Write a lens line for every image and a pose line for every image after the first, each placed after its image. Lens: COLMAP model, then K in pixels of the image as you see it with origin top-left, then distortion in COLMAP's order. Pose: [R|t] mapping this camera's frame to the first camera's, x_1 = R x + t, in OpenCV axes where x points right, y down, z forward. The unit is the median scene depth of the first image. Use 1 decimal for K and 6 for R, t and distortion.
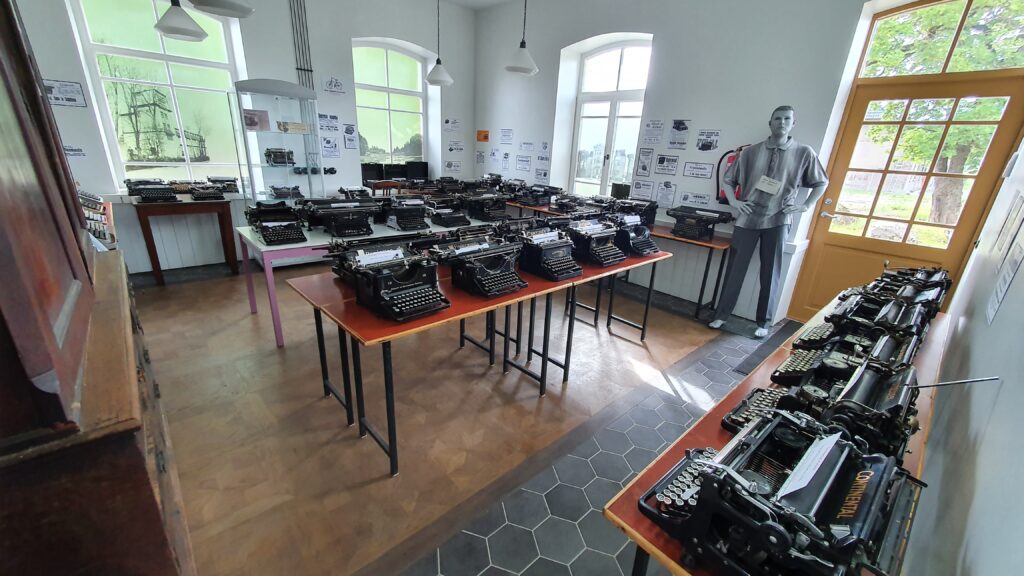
lens RADIAL K [[401.4, 0, 512.0], [0, 401.4, 288.0], [0, 0, 1]] dist [0.001050, 0.000031]
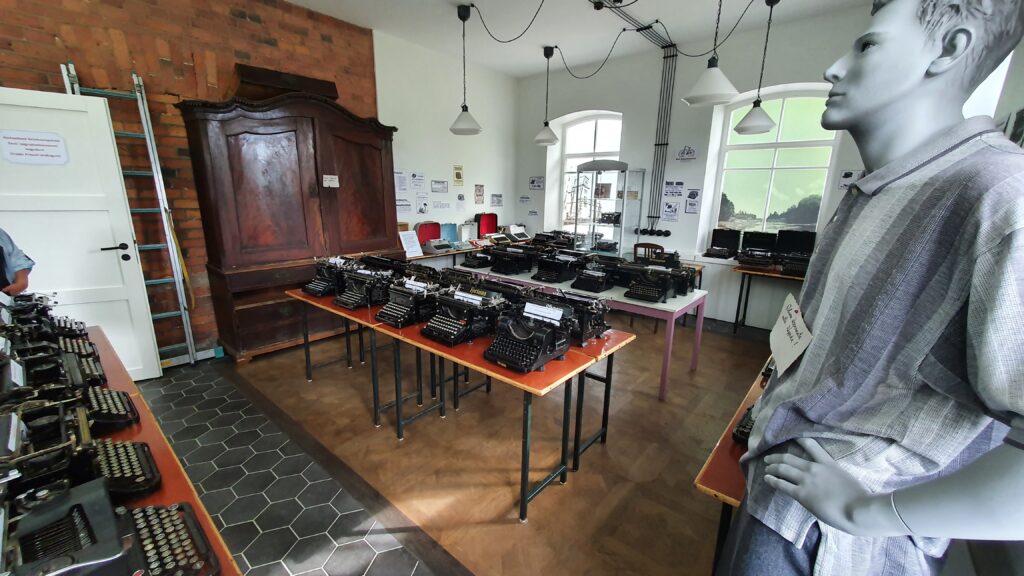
lens RADIAL K [[401.4, 0, 512.0], [0, 401.4, 288.0], [0, 0, 1]] dist [0.001050, 0.000031]
pose [[0.136929, 0.177075, -0.974626, 0.559530], [-0.338251, 0.933113, 0.122011, -0.165746], [0.931041, 0.312961, 0.187666, 0.519453]]
